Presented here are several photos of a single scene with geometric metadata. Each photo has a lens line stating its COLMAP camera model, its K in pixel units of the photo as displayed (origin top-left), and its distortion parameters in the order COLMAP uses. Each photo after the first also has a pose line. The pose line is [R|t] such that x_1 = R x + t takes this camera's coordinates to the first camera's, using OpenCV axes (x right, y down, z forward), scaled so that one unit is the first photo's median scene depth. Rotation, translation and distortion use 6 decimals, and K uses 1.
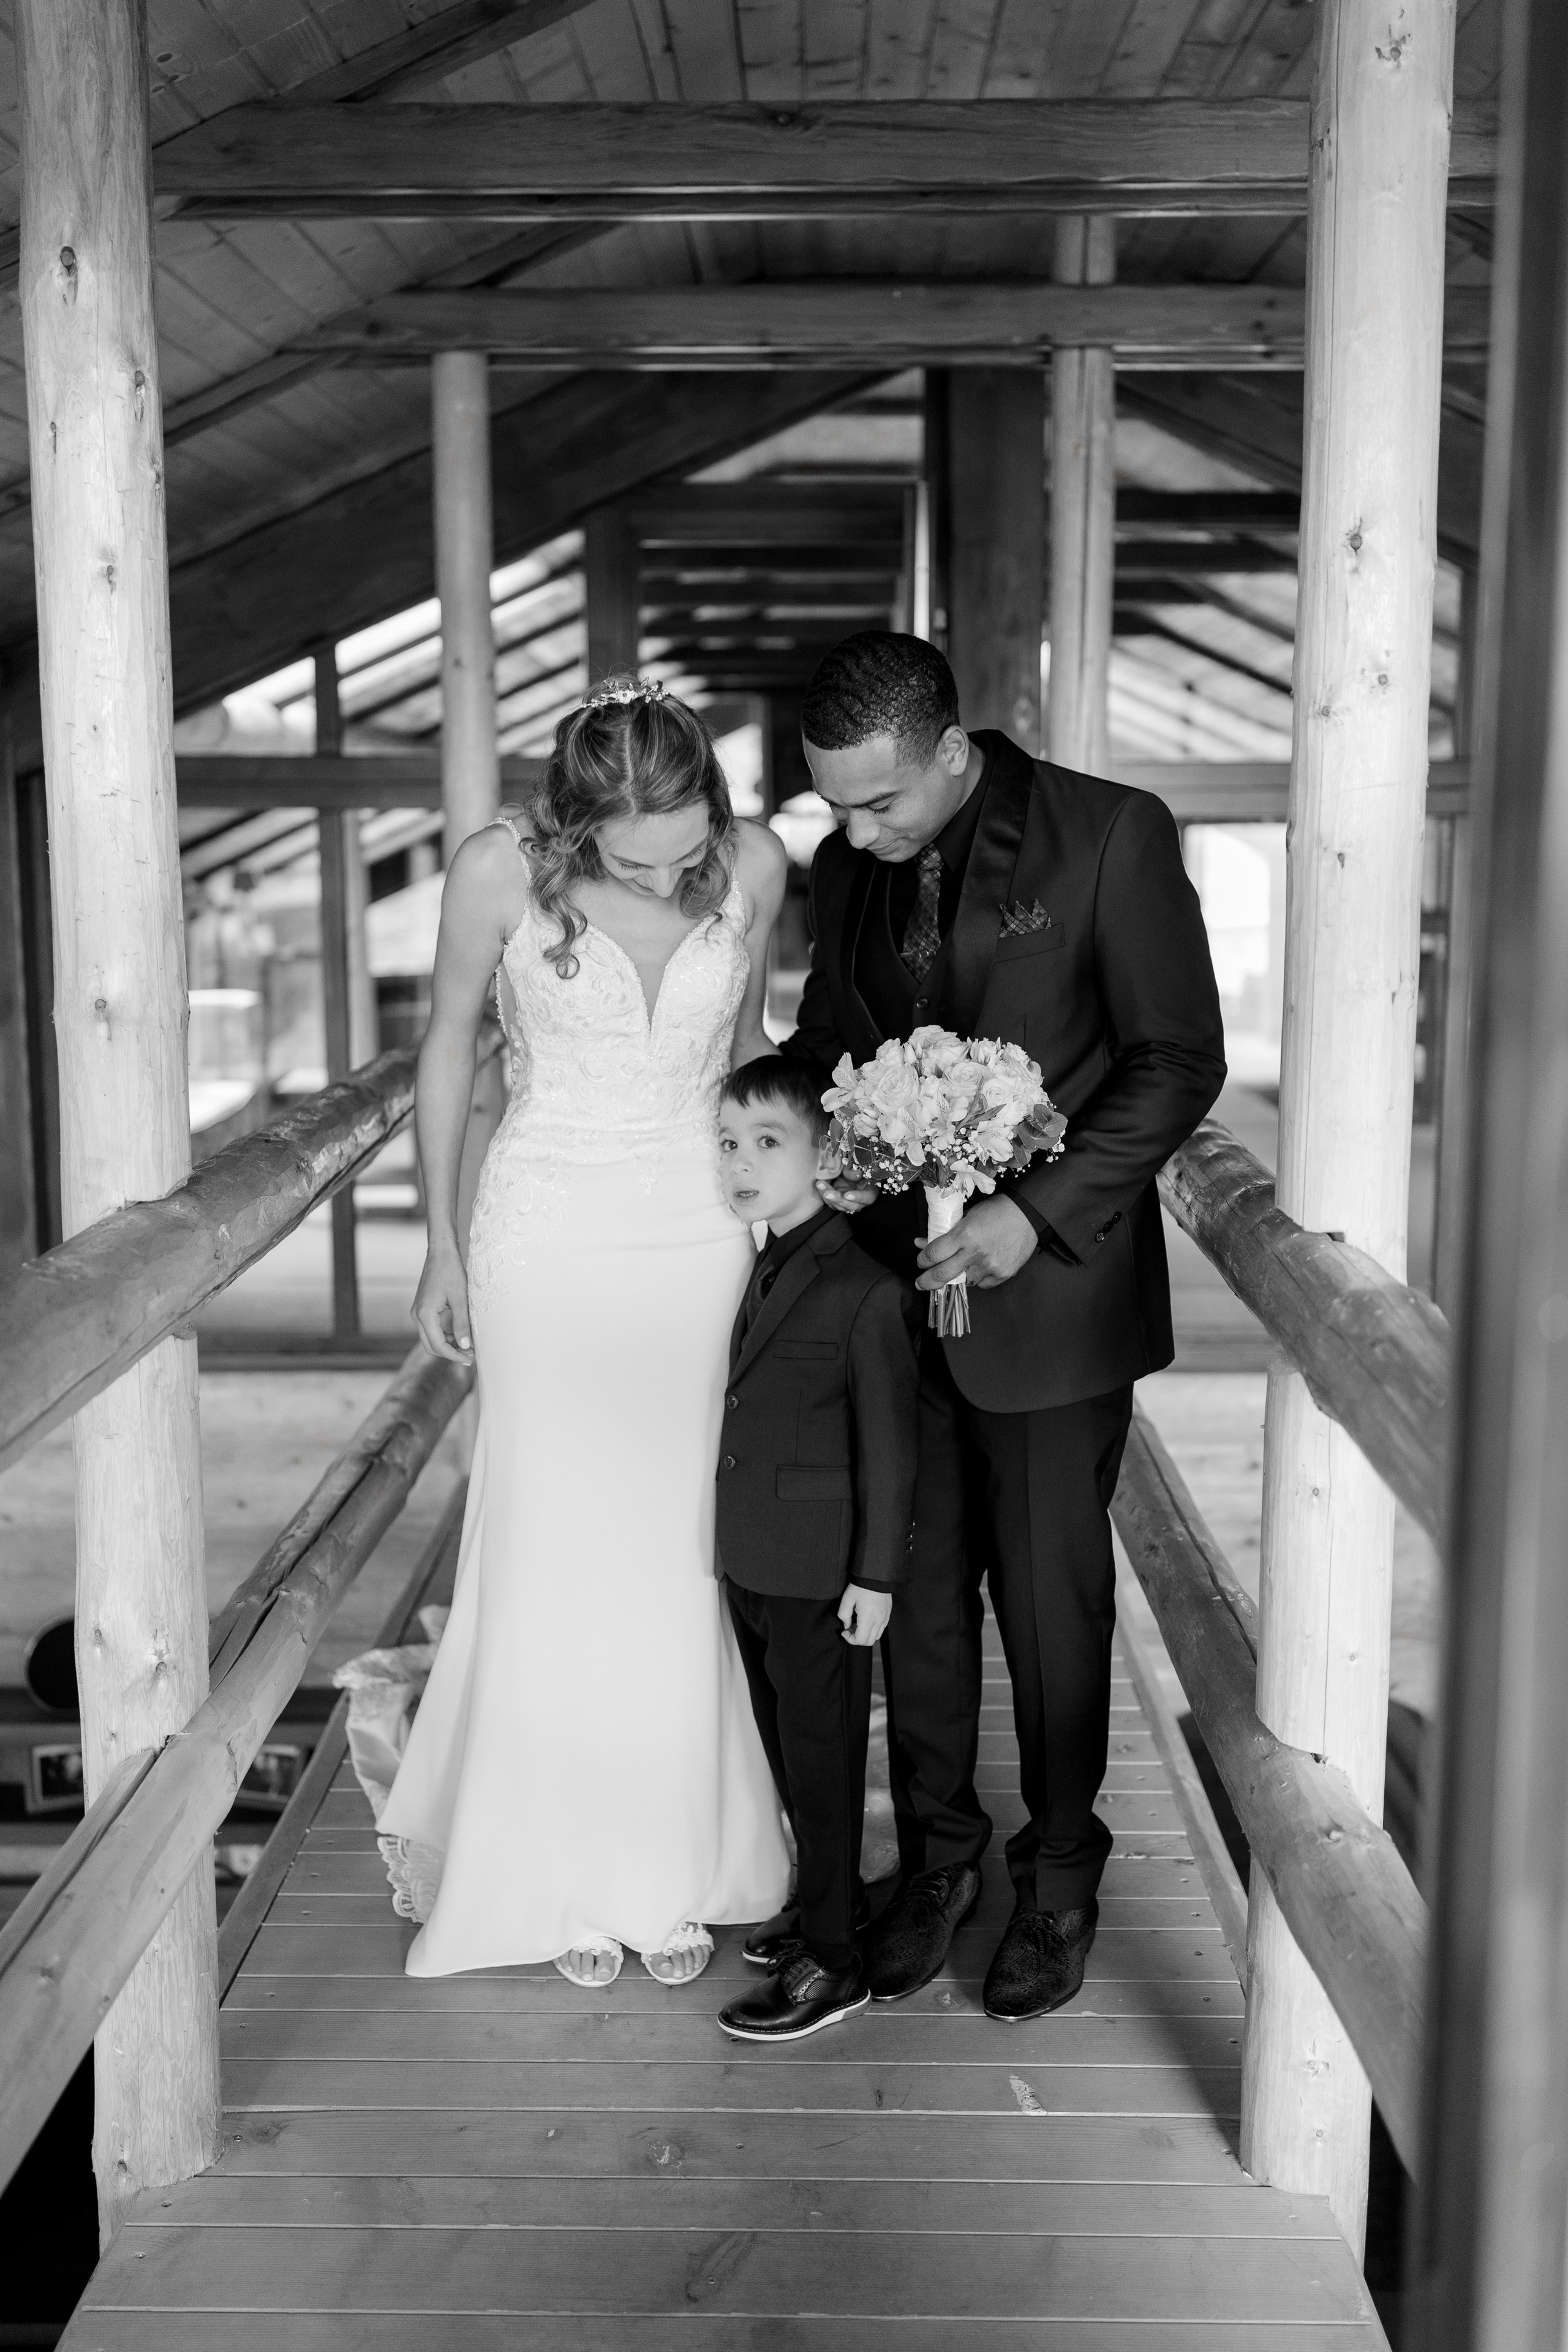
lens RADIAL K [[2288.5, 0, 784.0], [0, 2288.5, 1176.0], [0, 0, 1]] dist [0.018726, -0.028600]
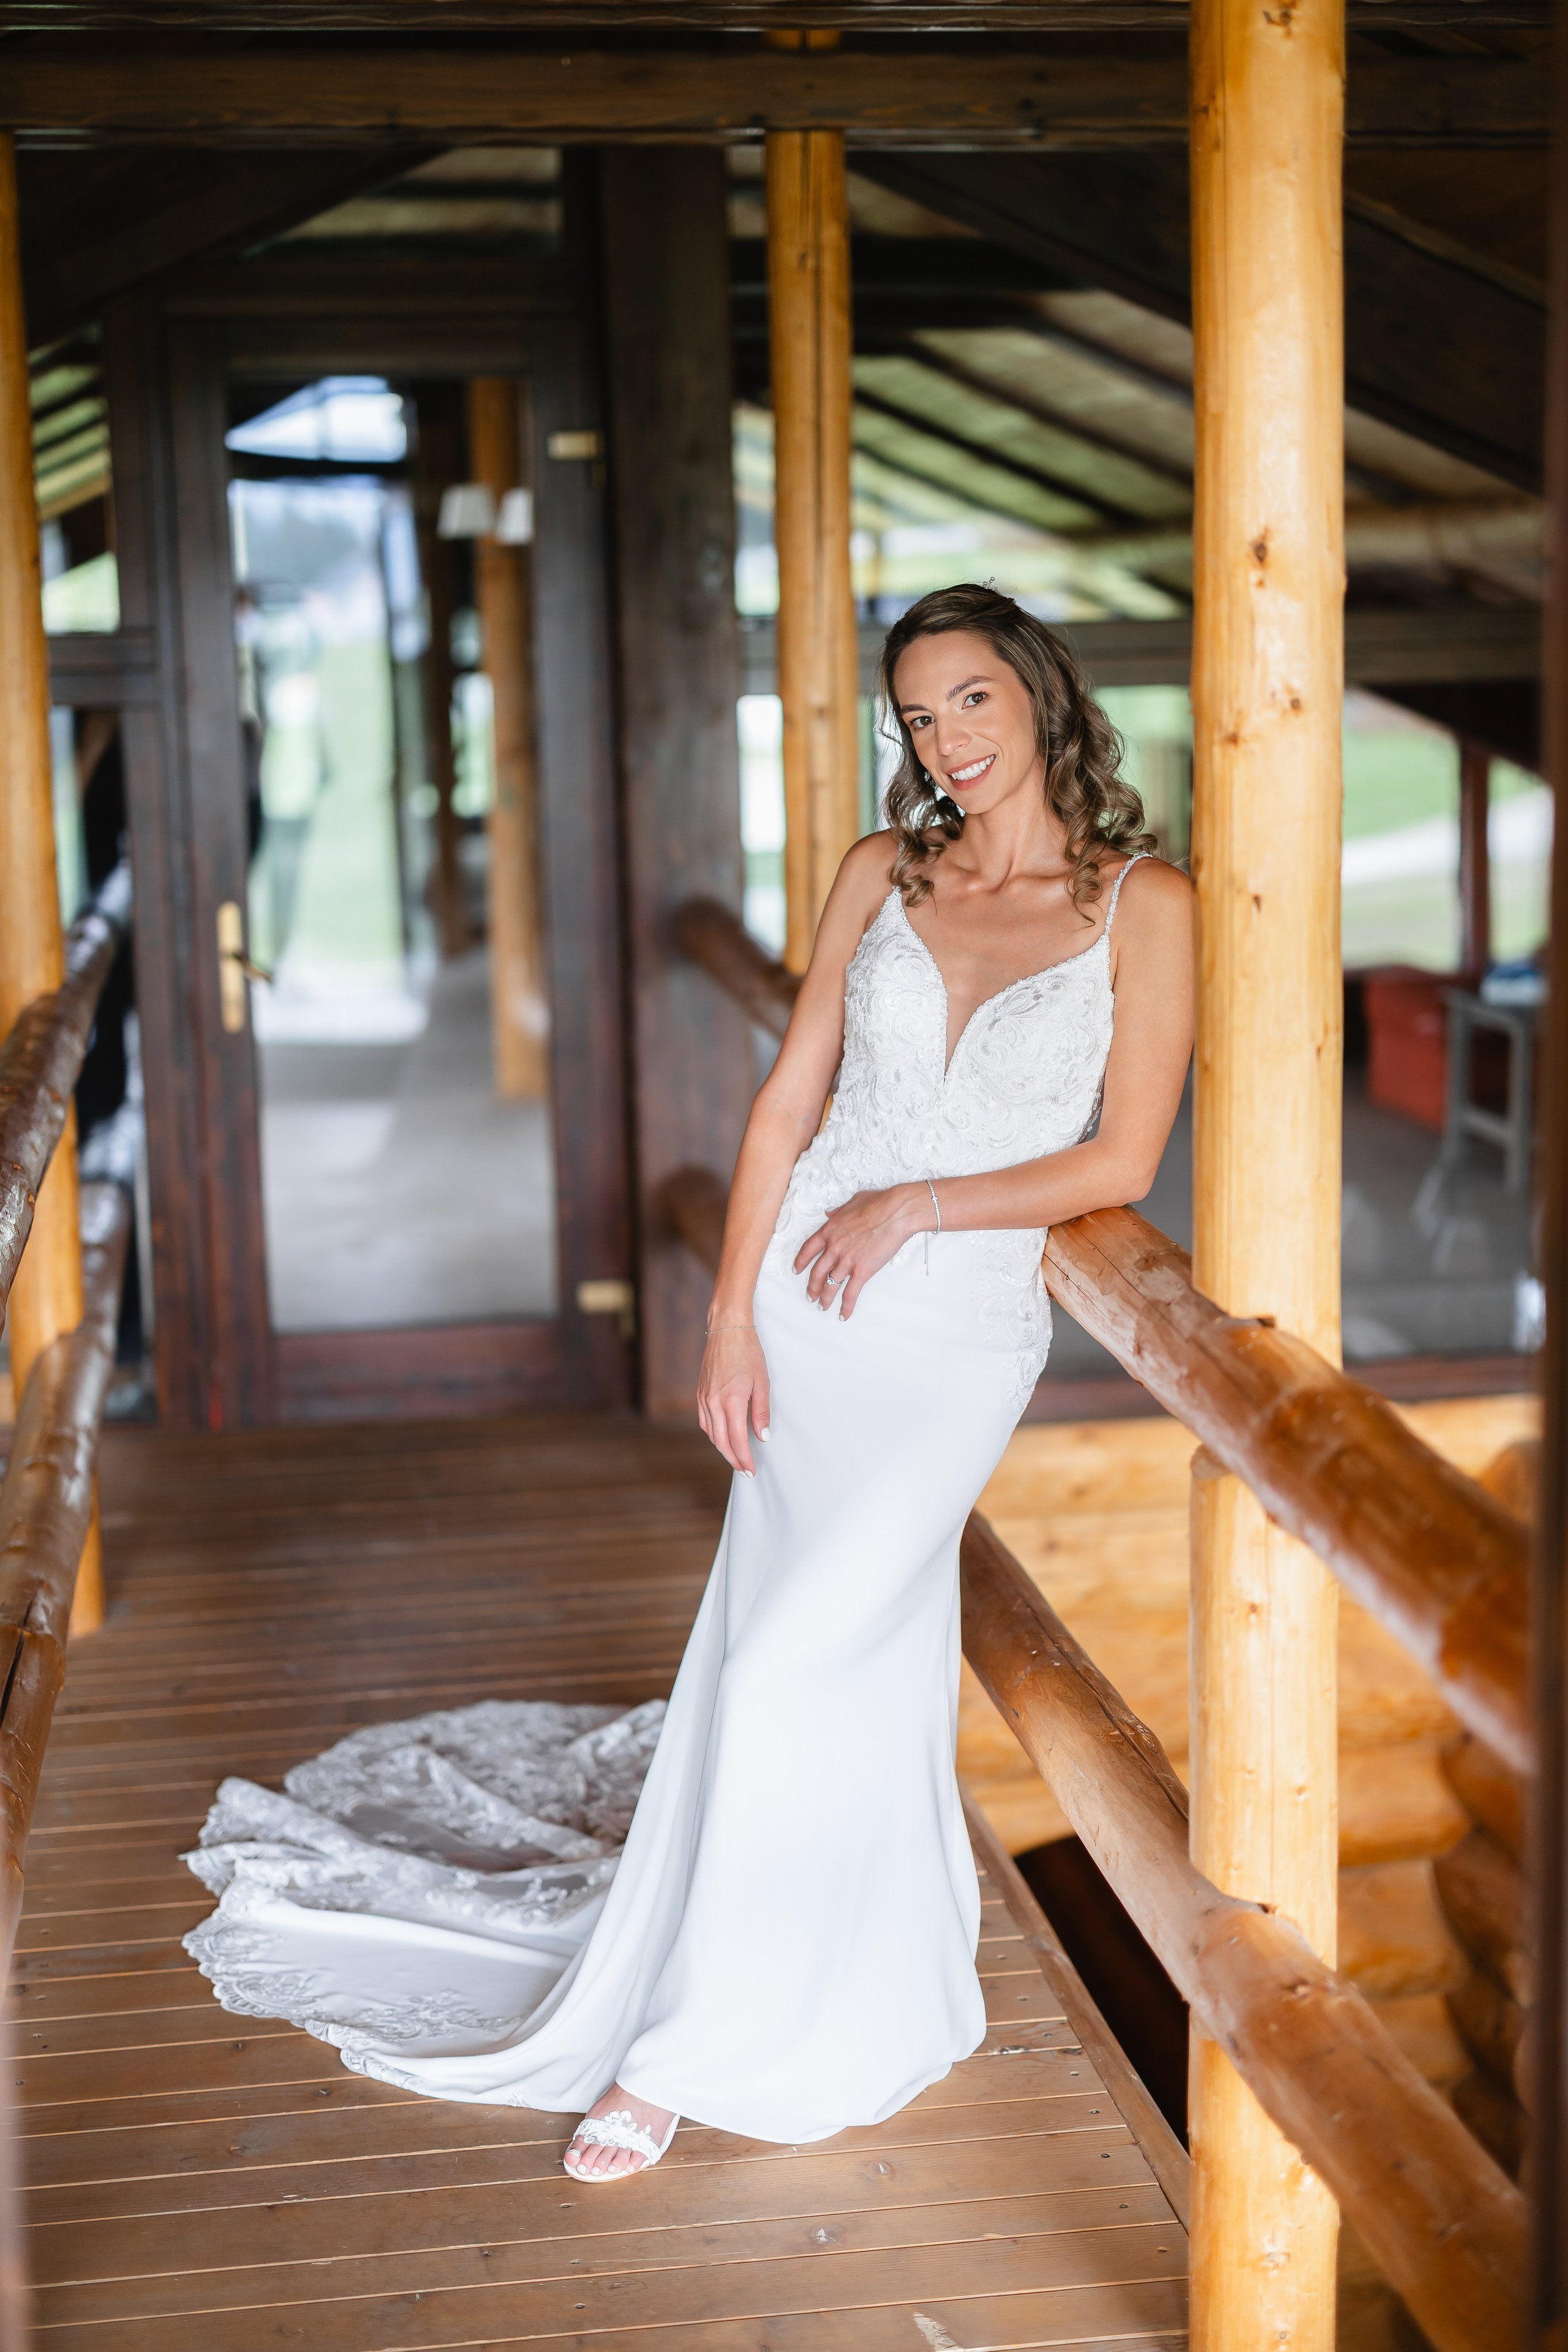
lens RADIAL K [[3401.9, 0, 786.8], [0, 3401.9, 1139.0], [0, 0, 1]] dist [0.019687, 0.057015]
pose [[0.986295, -0.045480, 0.158600, -0.102589], [0.044344, 0.998959, 0.010699, -0.045948], [-0.158921, -0.003519, 0.987285, -0.189648]]
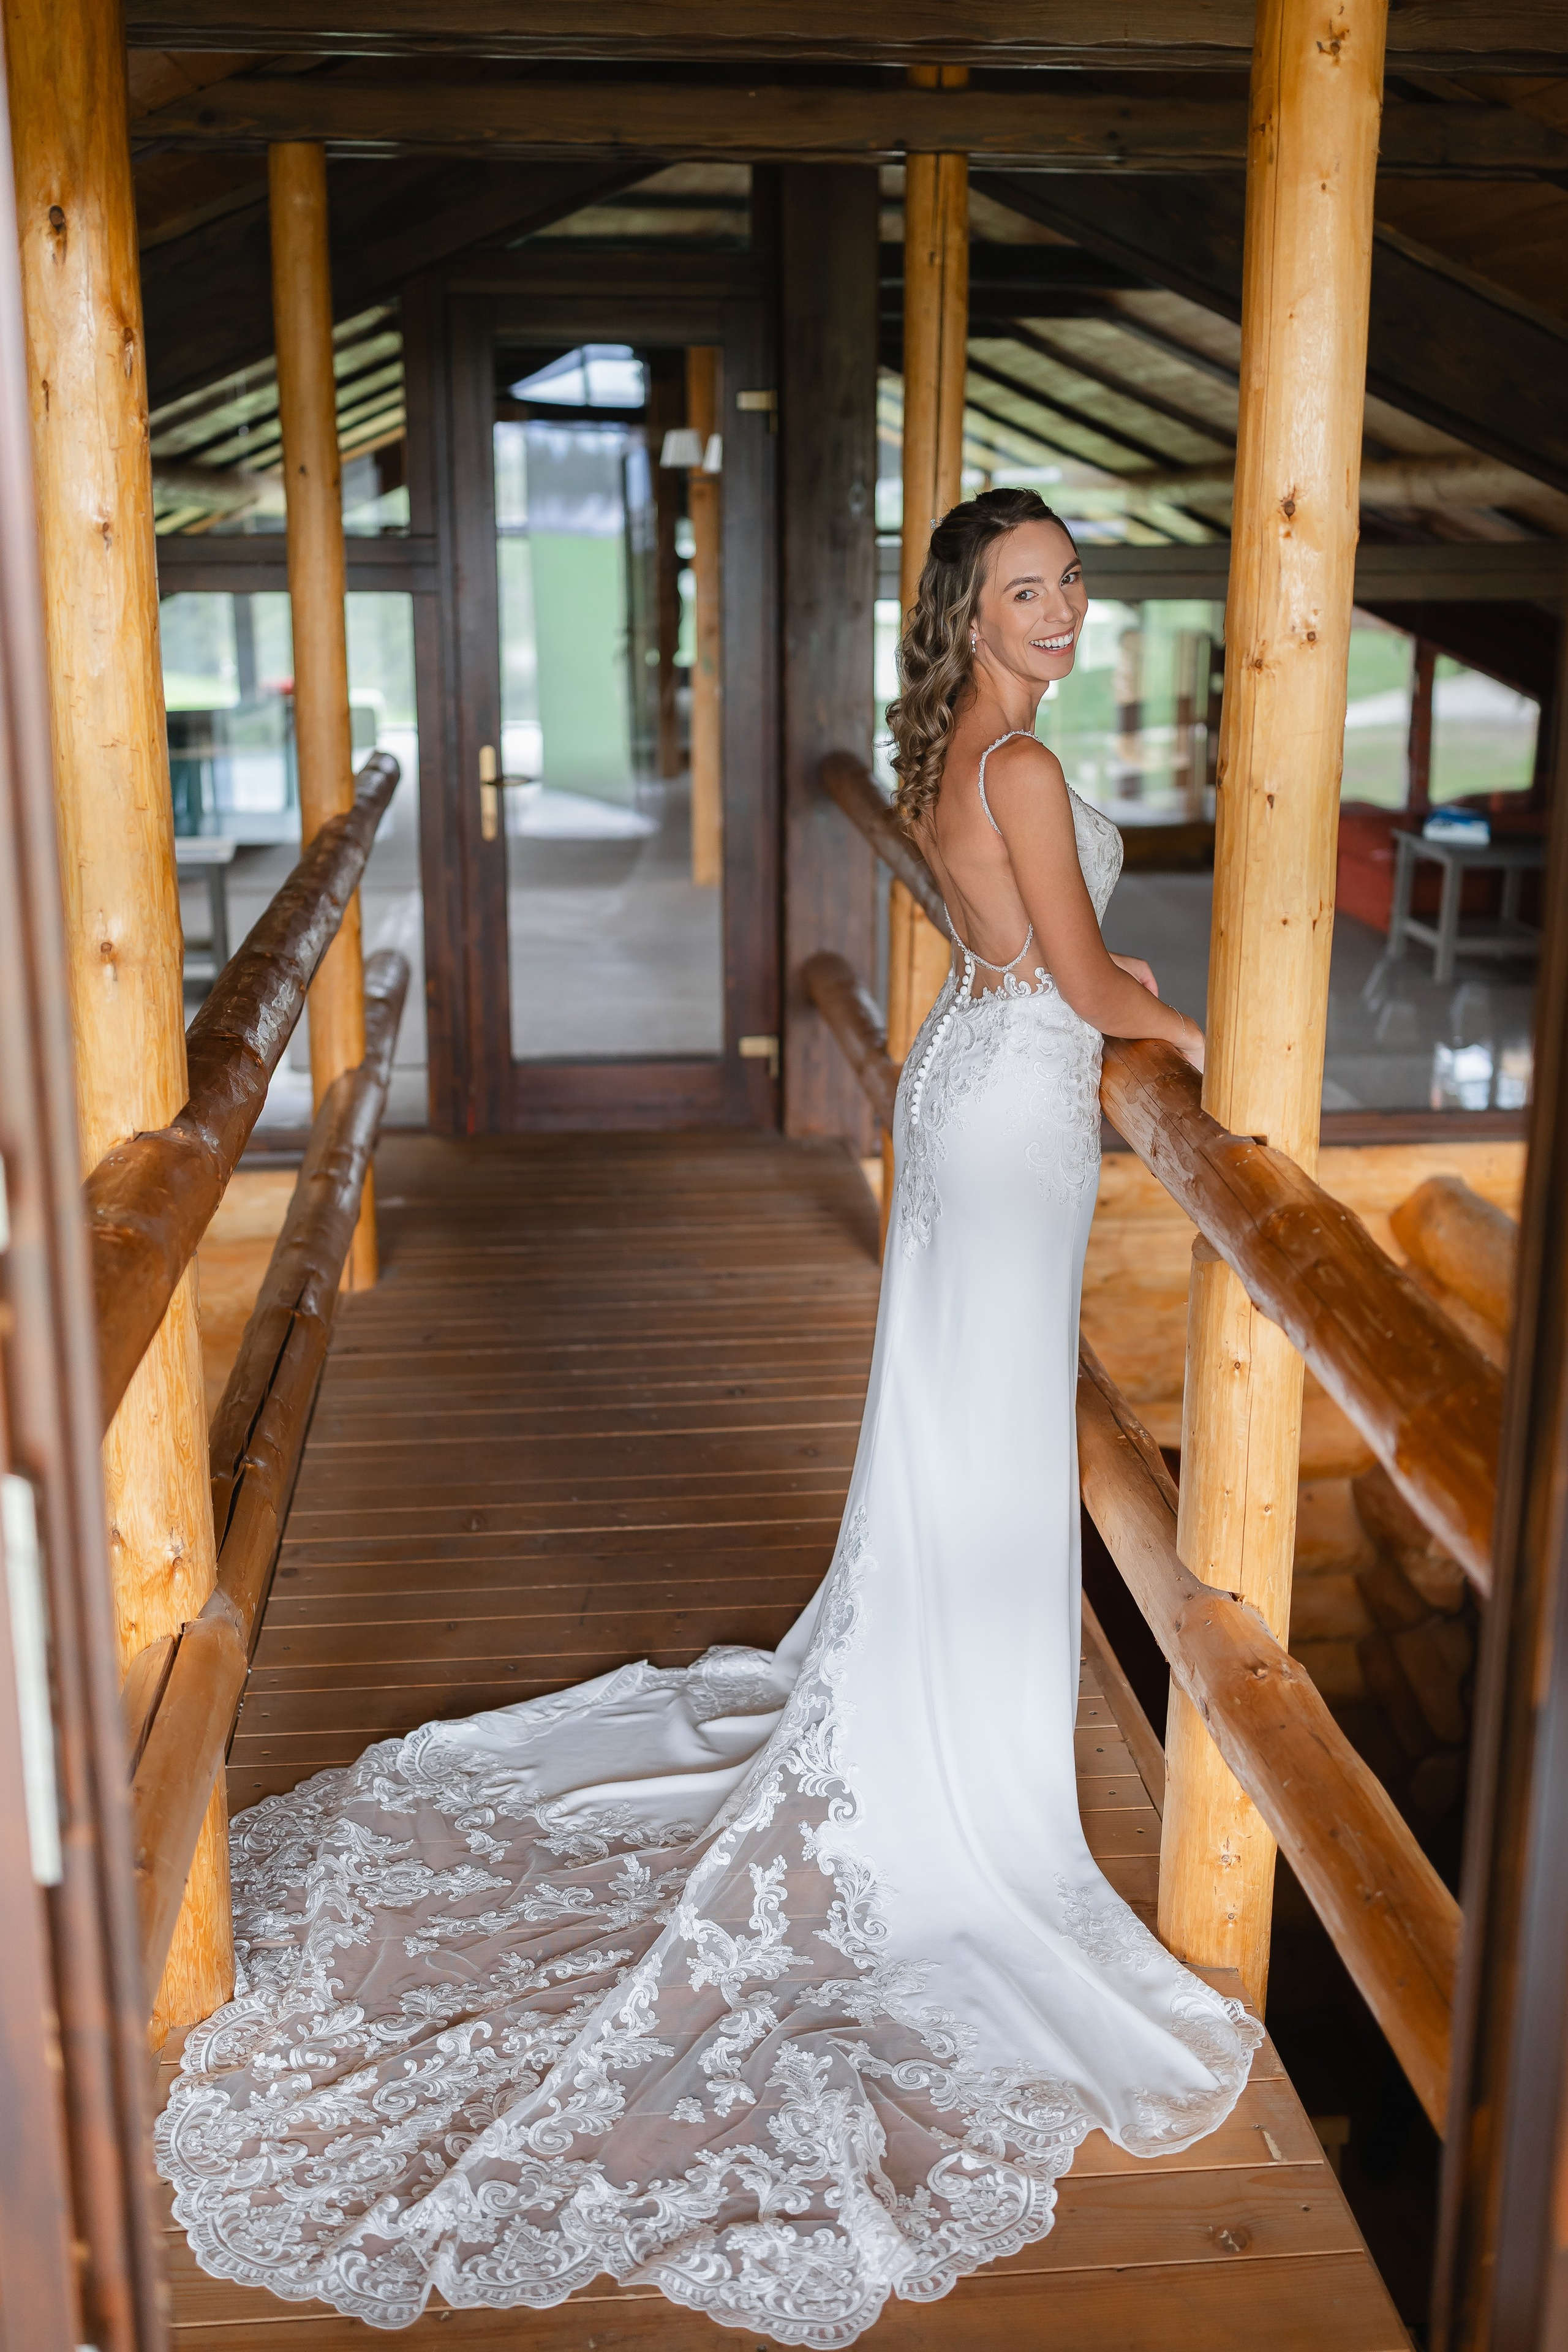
lens RADIAL K [[2386.8, 0, 793.4], [0, 2386.8, 1124.5], [0, 0, 1]] dist [0.021215, -0.022758]
pose [[0.993820, -0.022425, 0.108713, -0.073890], [0.011272, 0.994706, 0.102142, -0.069651], [-0.110428, -0.100285, 0.988812, -0.077769]]
